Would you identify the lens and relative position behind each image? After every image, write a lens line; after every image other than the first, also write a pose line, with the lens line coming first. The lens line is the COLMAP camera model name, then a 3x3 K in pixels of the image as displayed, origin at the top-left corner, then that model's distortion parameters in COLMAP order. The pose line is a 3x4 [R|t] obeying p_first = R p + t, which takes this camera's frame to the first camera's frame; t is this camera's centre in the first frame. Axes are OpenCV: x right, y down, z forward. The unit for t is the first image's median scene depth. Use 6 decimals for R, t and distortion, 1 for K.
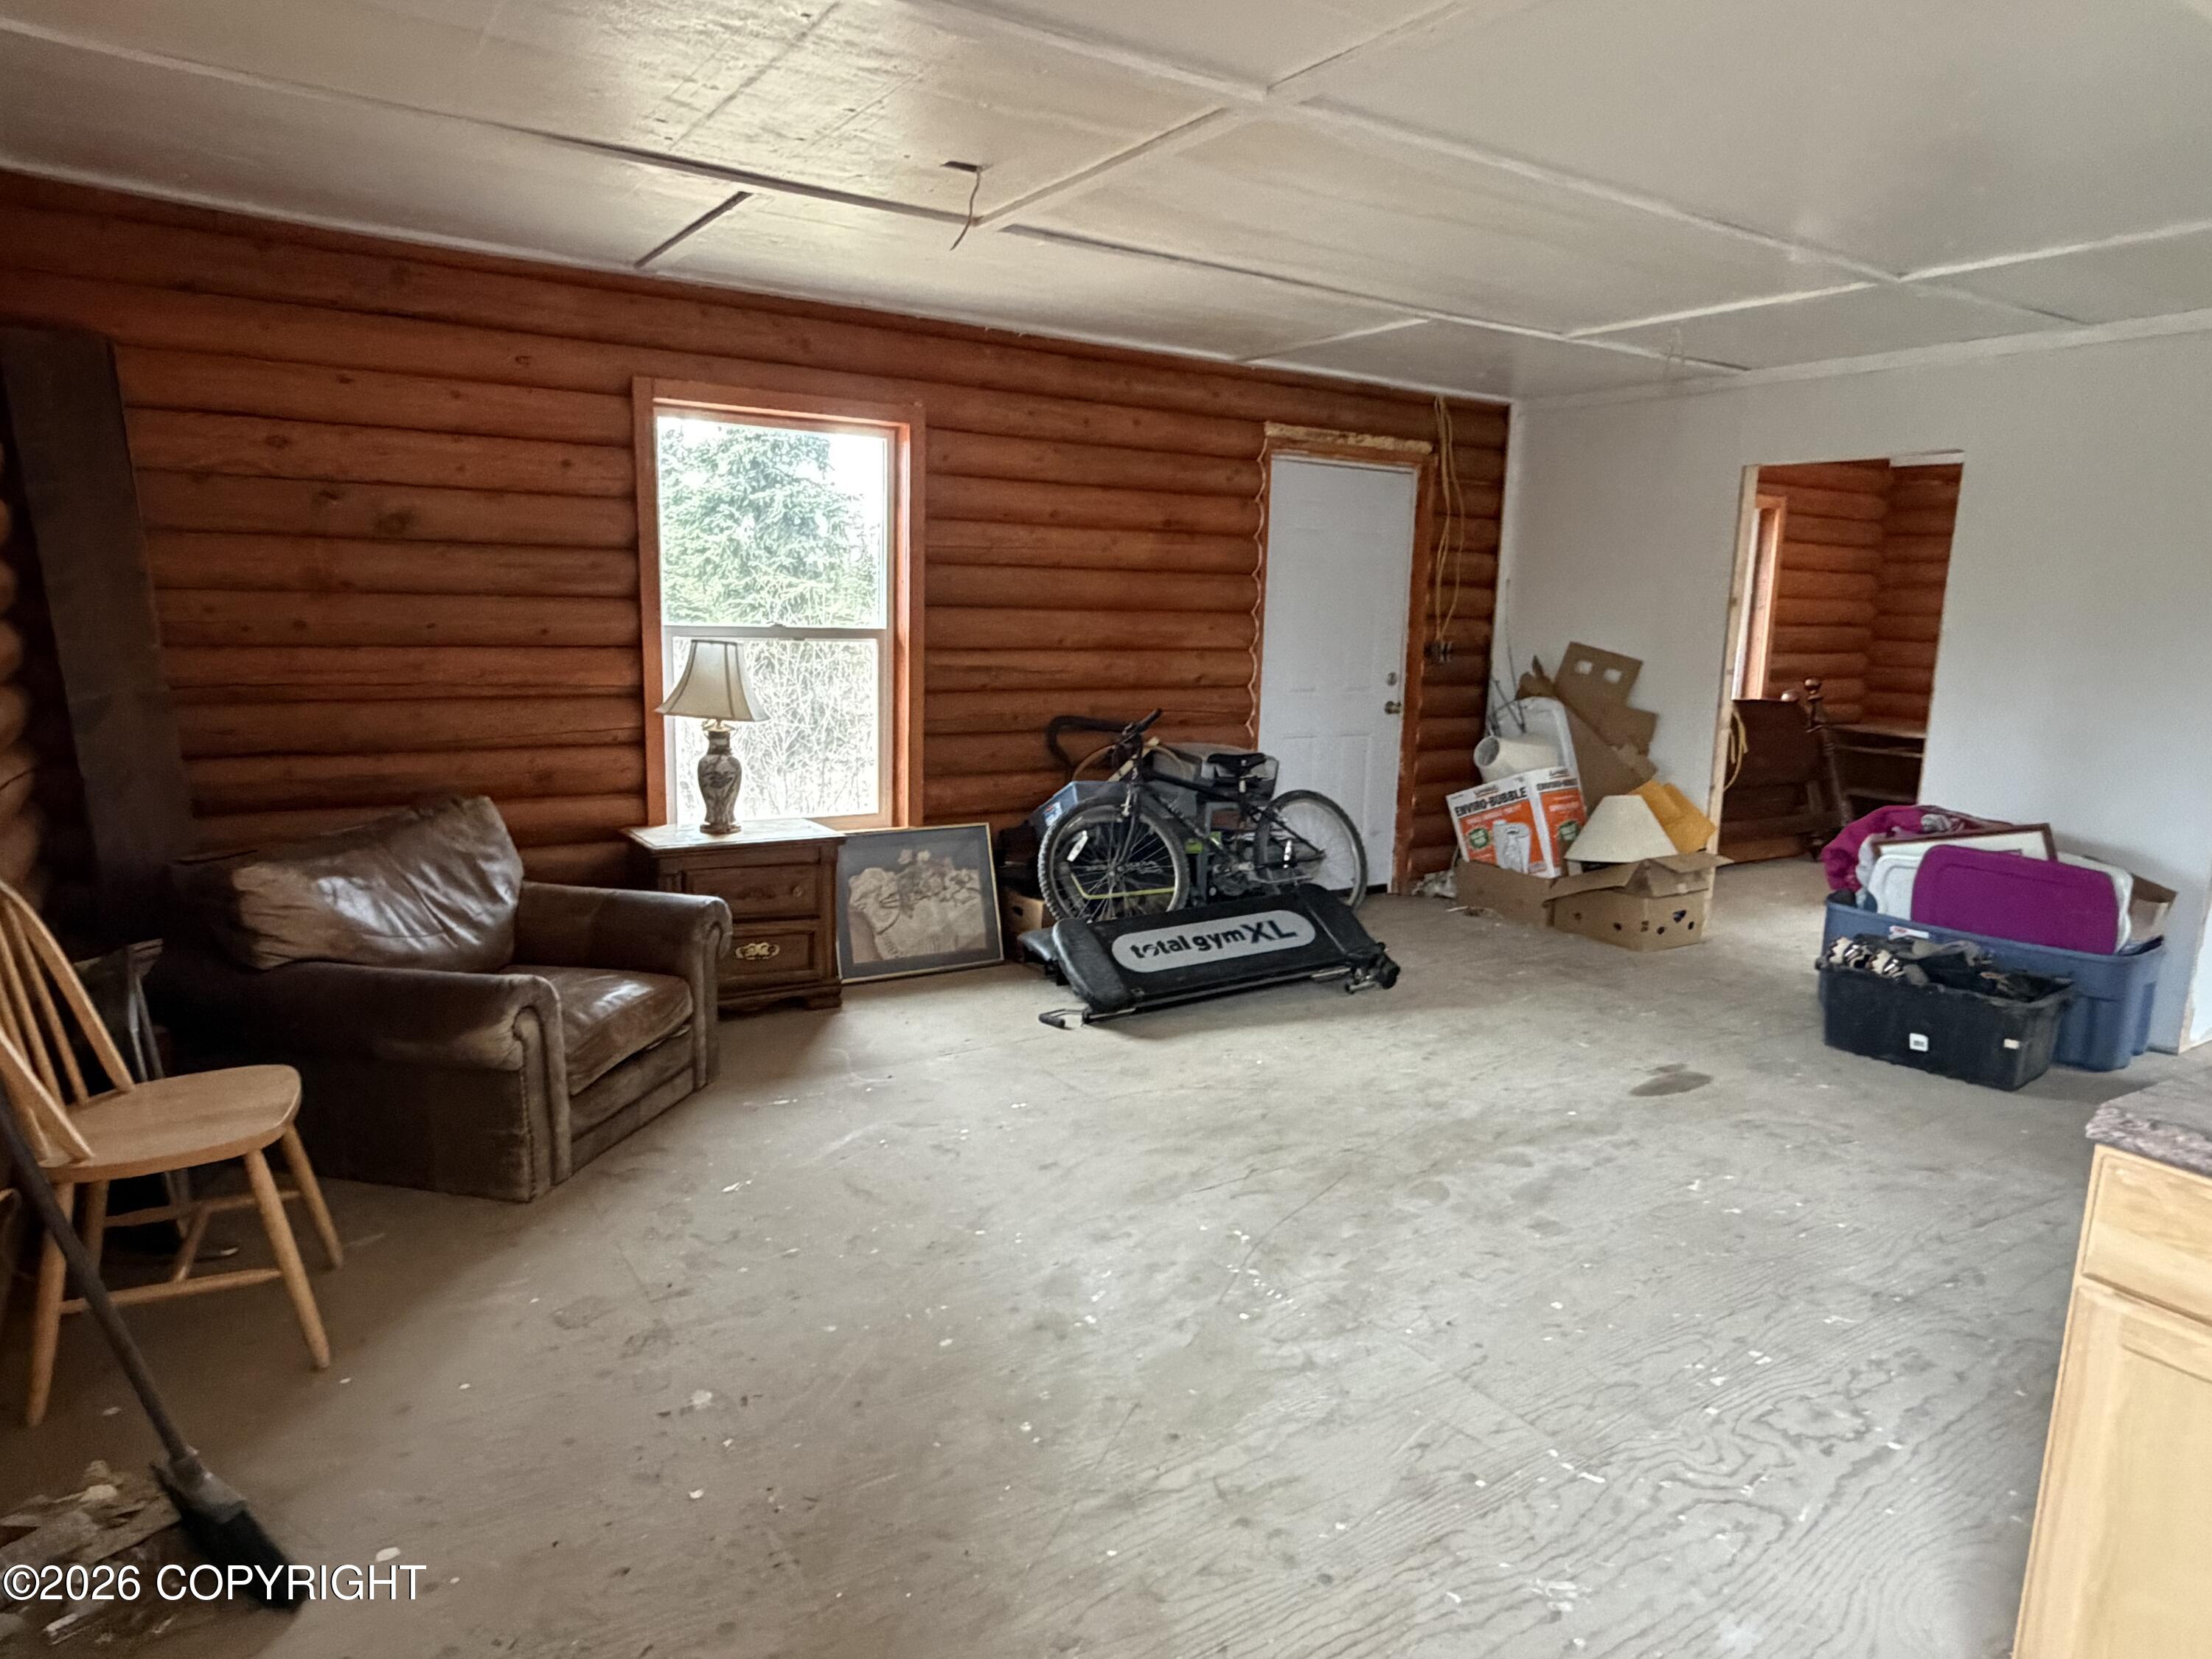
lens RADIAL K [[1355.7, 0, 1114.1], [0, 1355.7, 846.7], [0, 0, 1]] dist [0.001702, 0.000605]
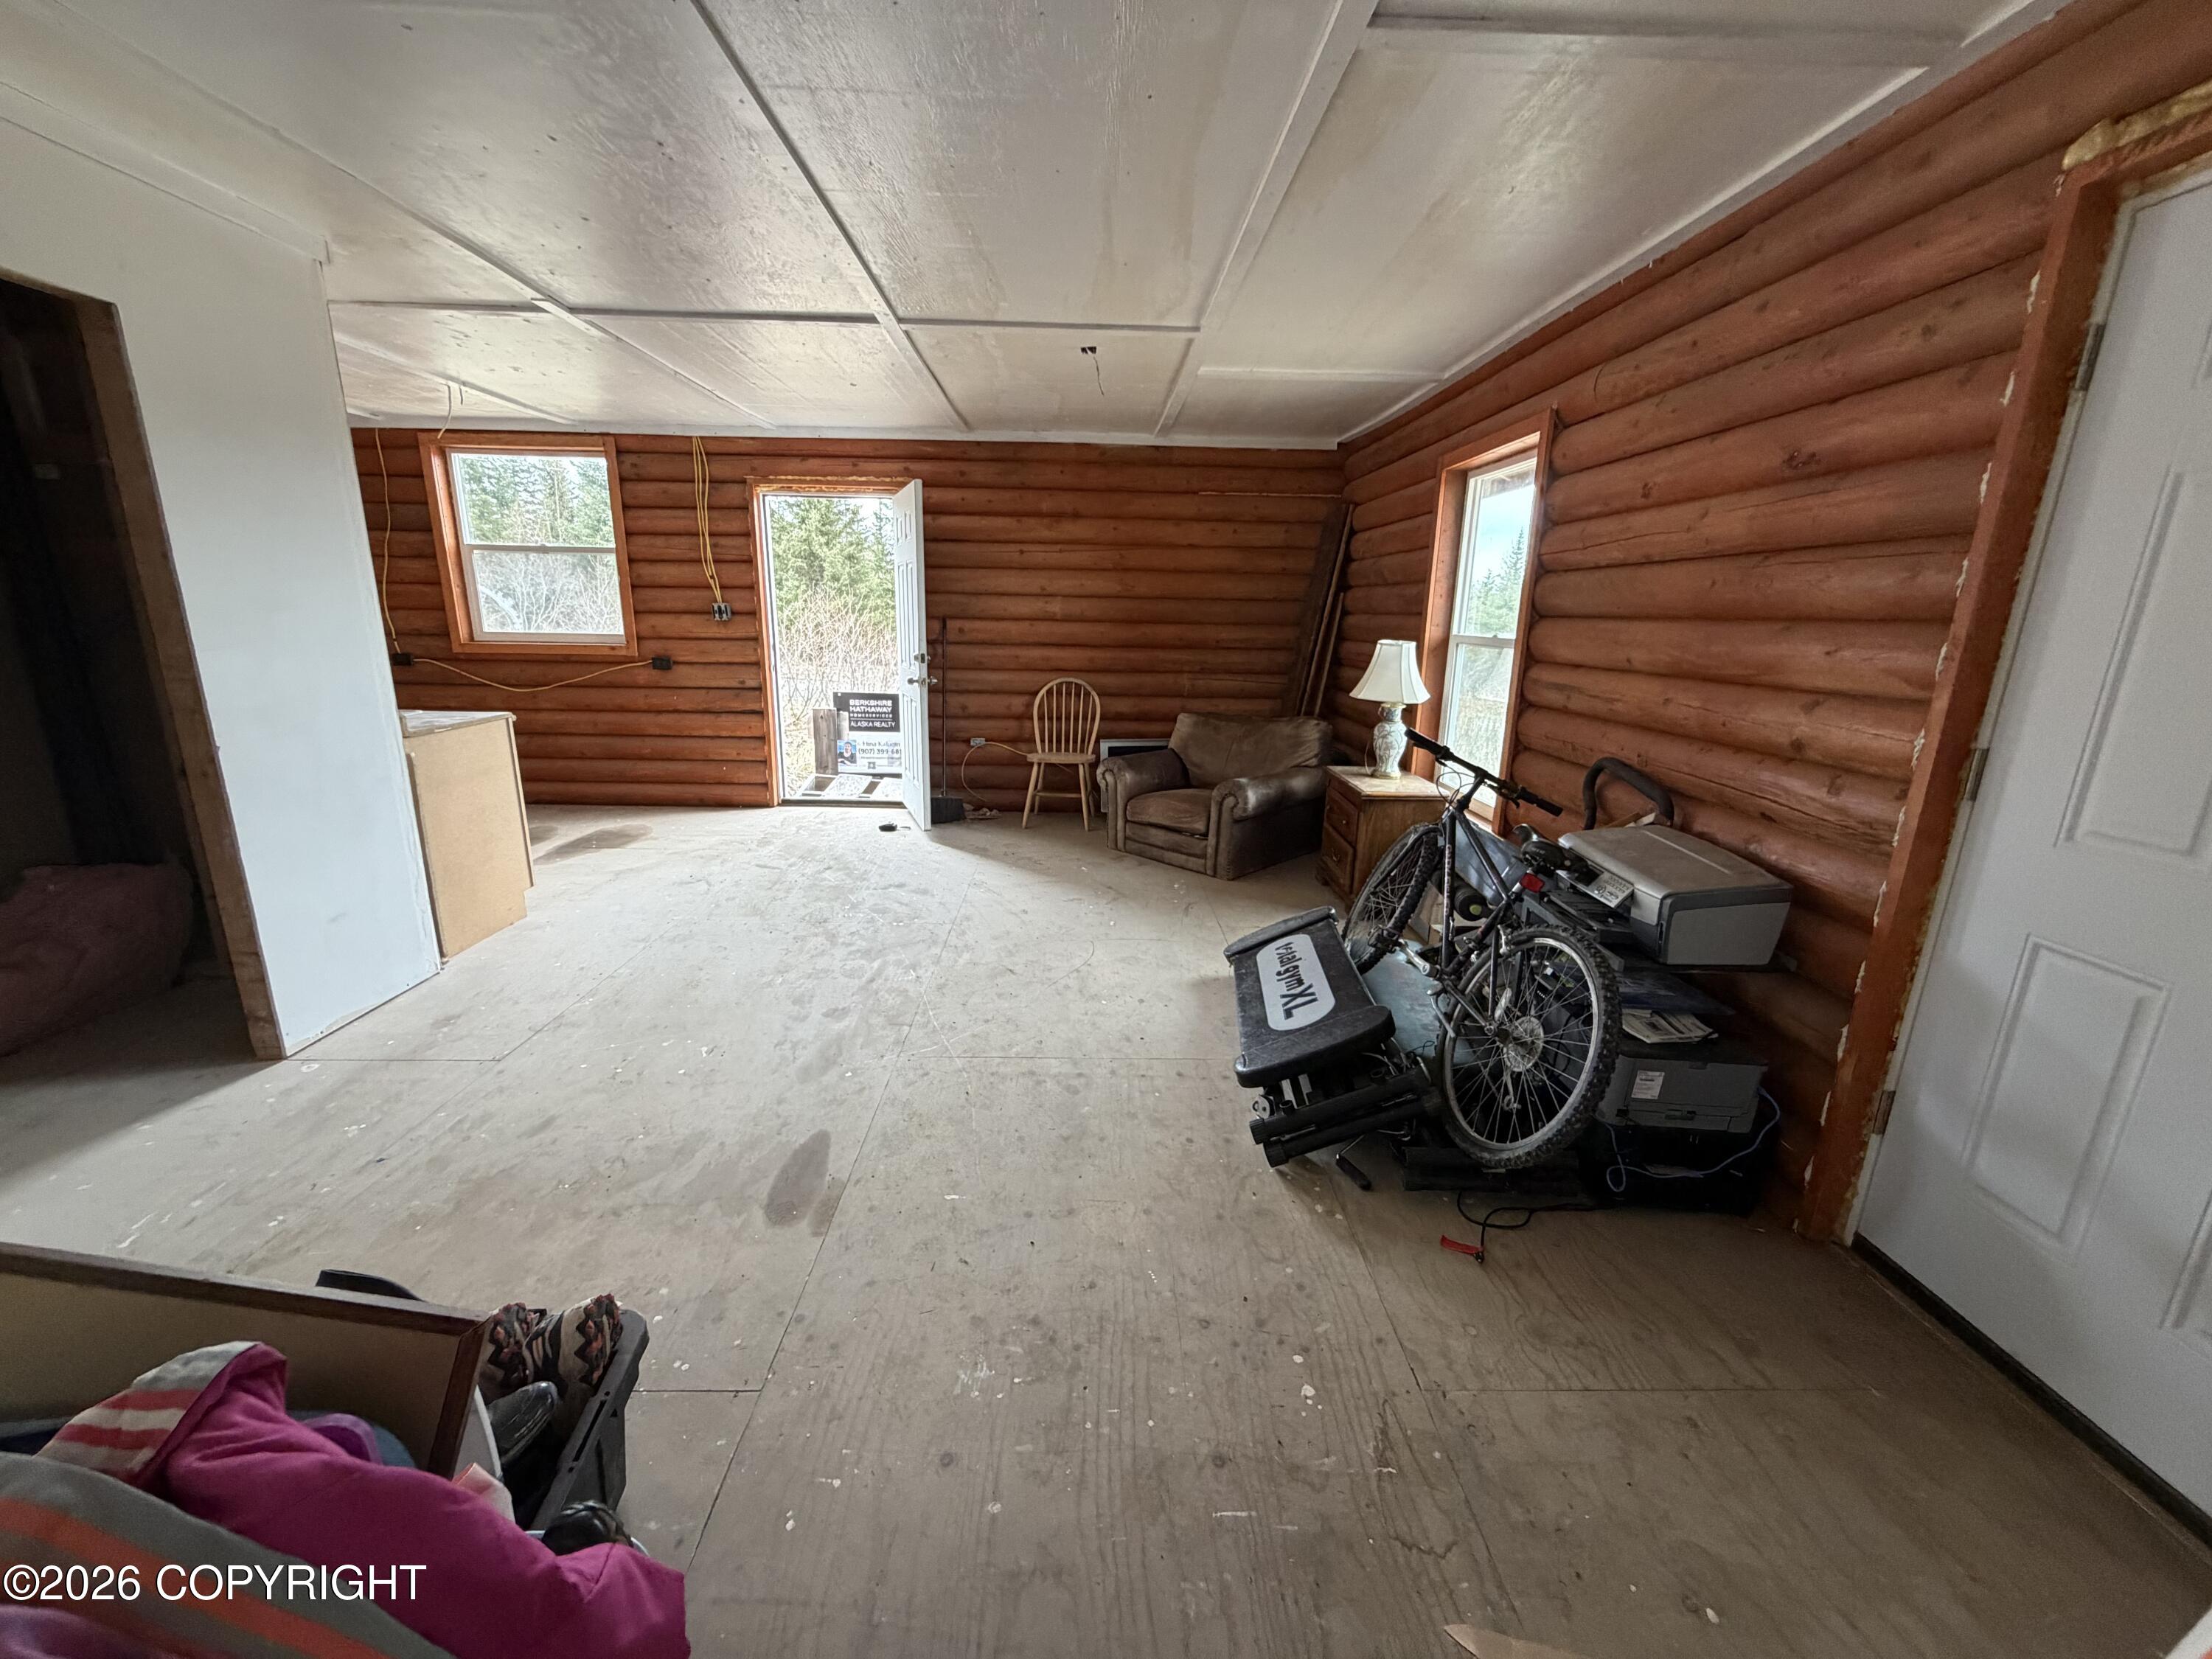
lens RADIAL K [[877.8, 0, 1115.7], [0, 877.8, 835.6], [0, 0, 1]] dist [0.002570, -0.000573]
pose [[-0.519257, 0.178863, -0.835692, 0.544384], [-0.181057, 0.932633, 0.312111, -0.161736], [0.835219, 0.313374, -0.451892, 1.010501]]
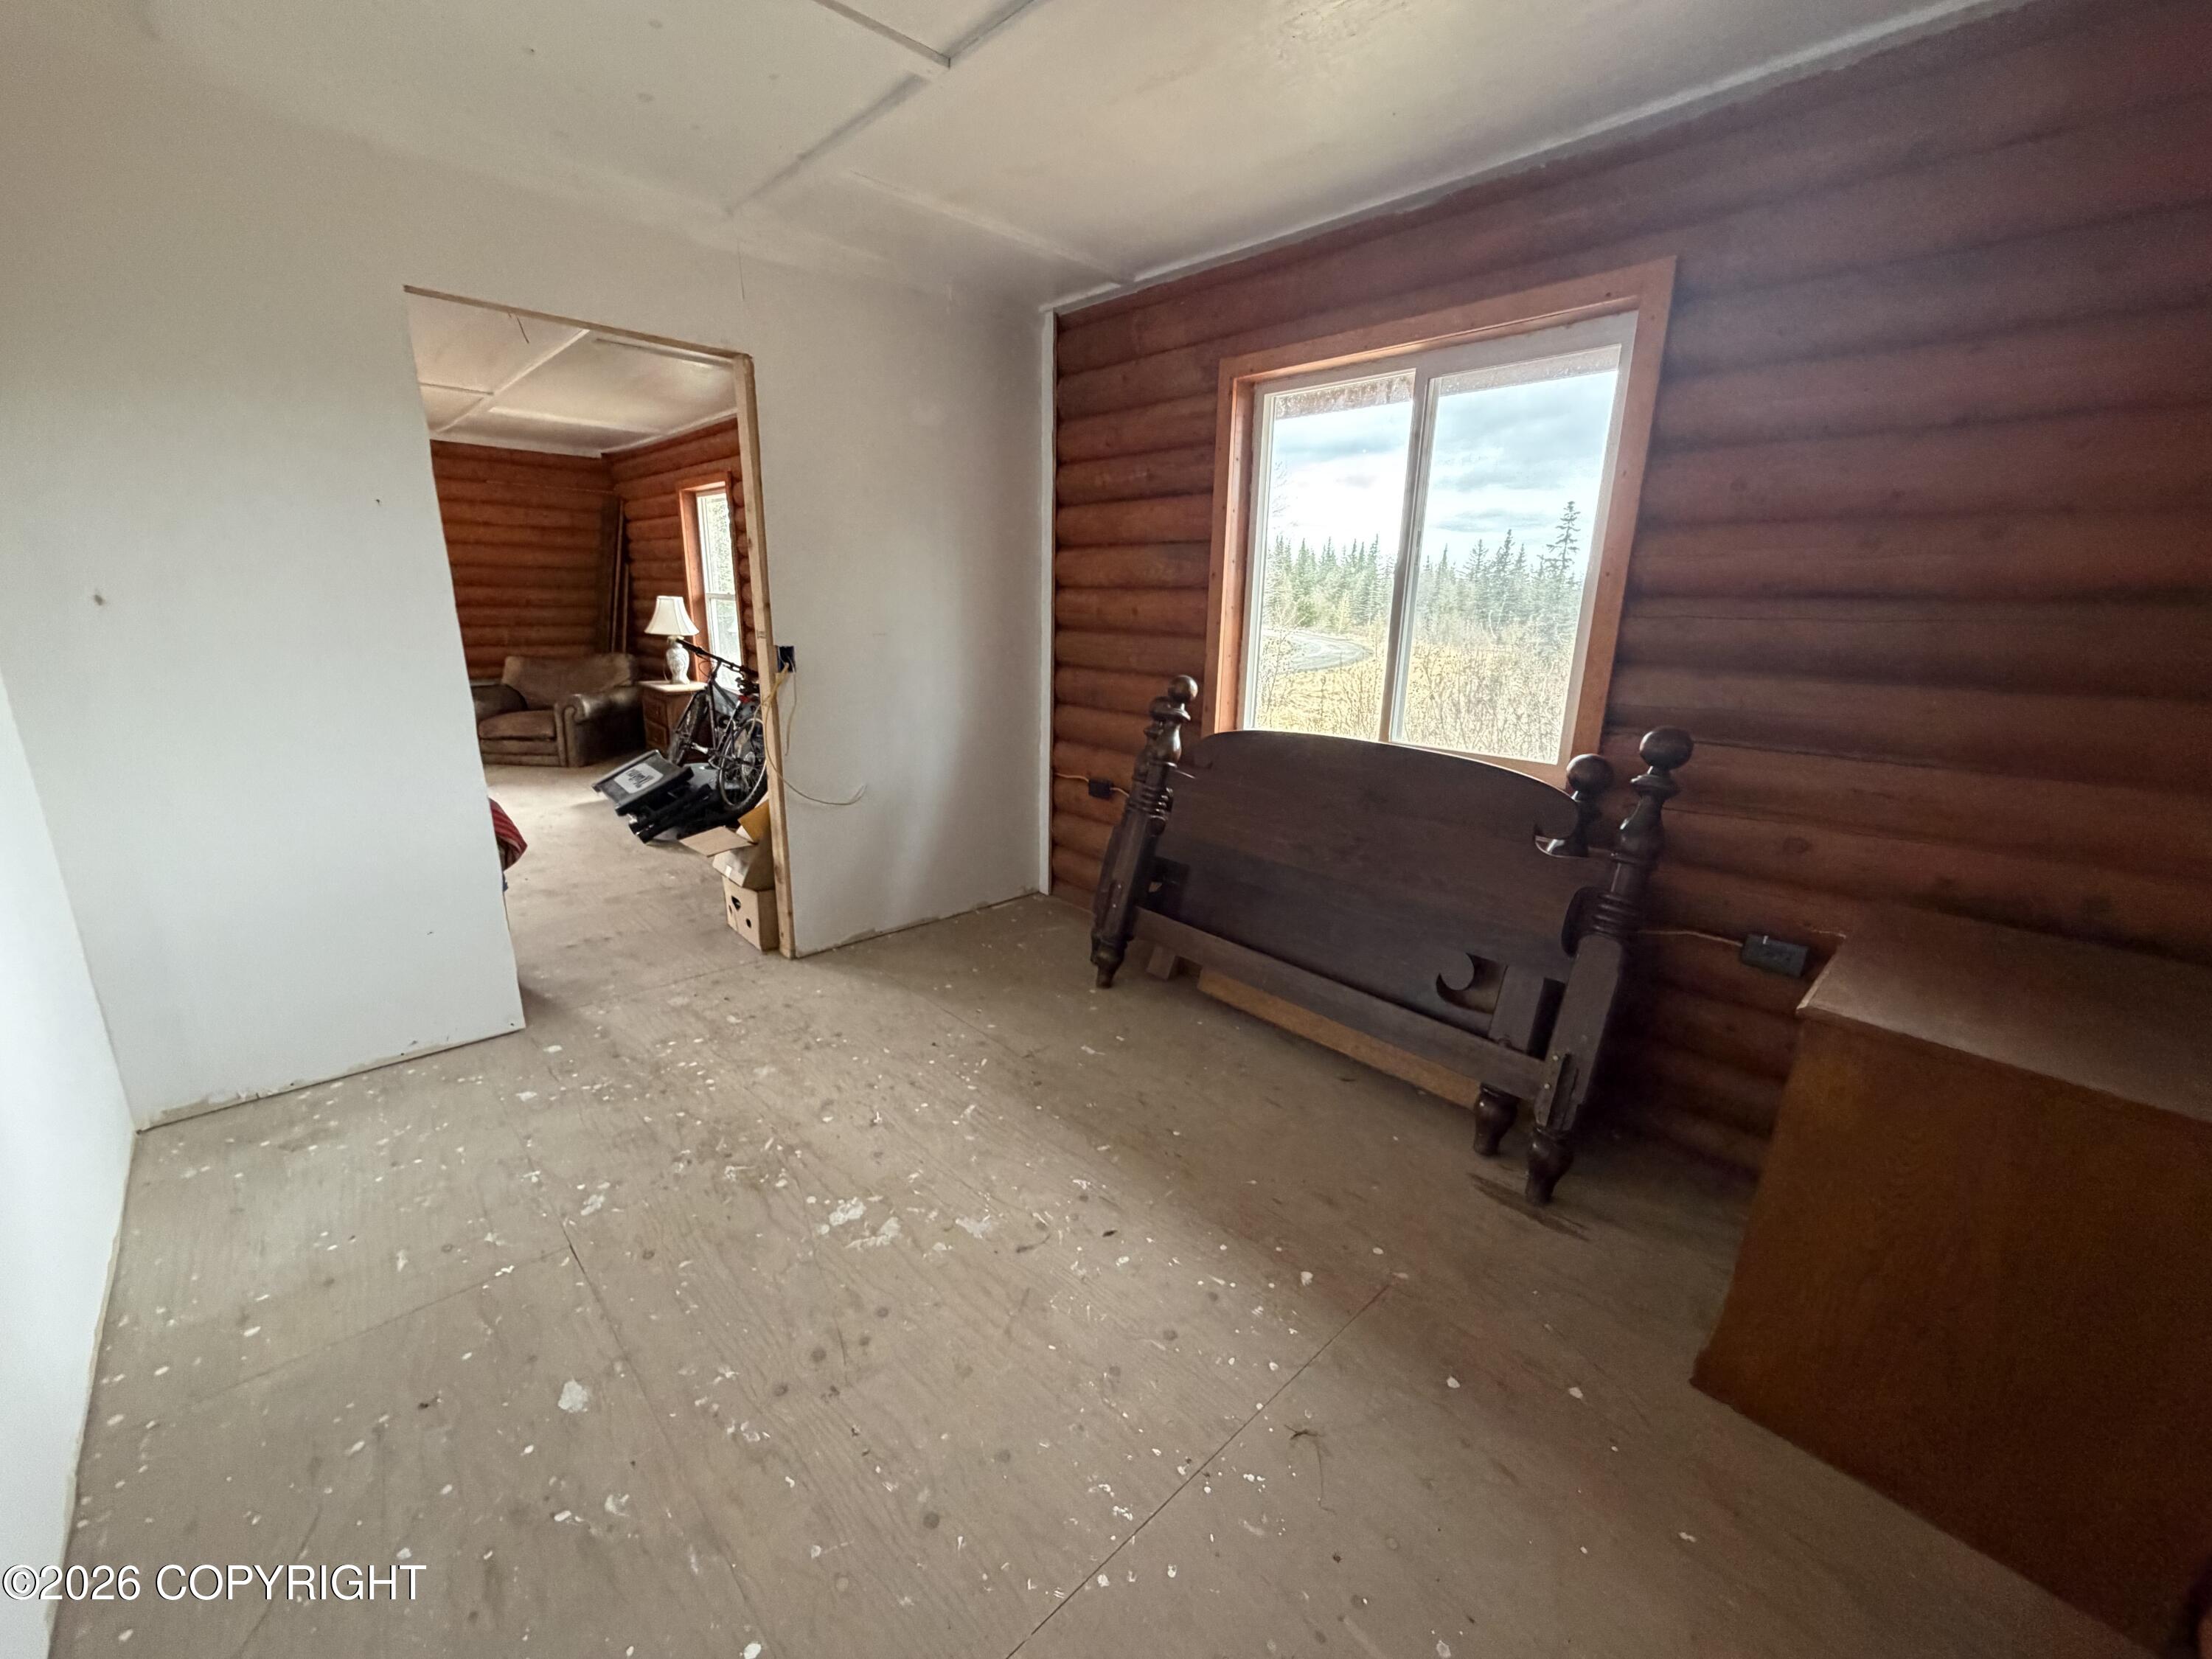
lens RADIAL K [[877.8, 0, 1091.6], [0, 877.8, 831.7], [0, 0, 1]] dist [0.002570, -0.000573]
pose [[0.163749, 0.238719, -0.957183, 1.084765], [-0.190718, 0.959635, 0.206704, -0.176180], [0.967891, 0.148704, 0.202667, 1.183163]]
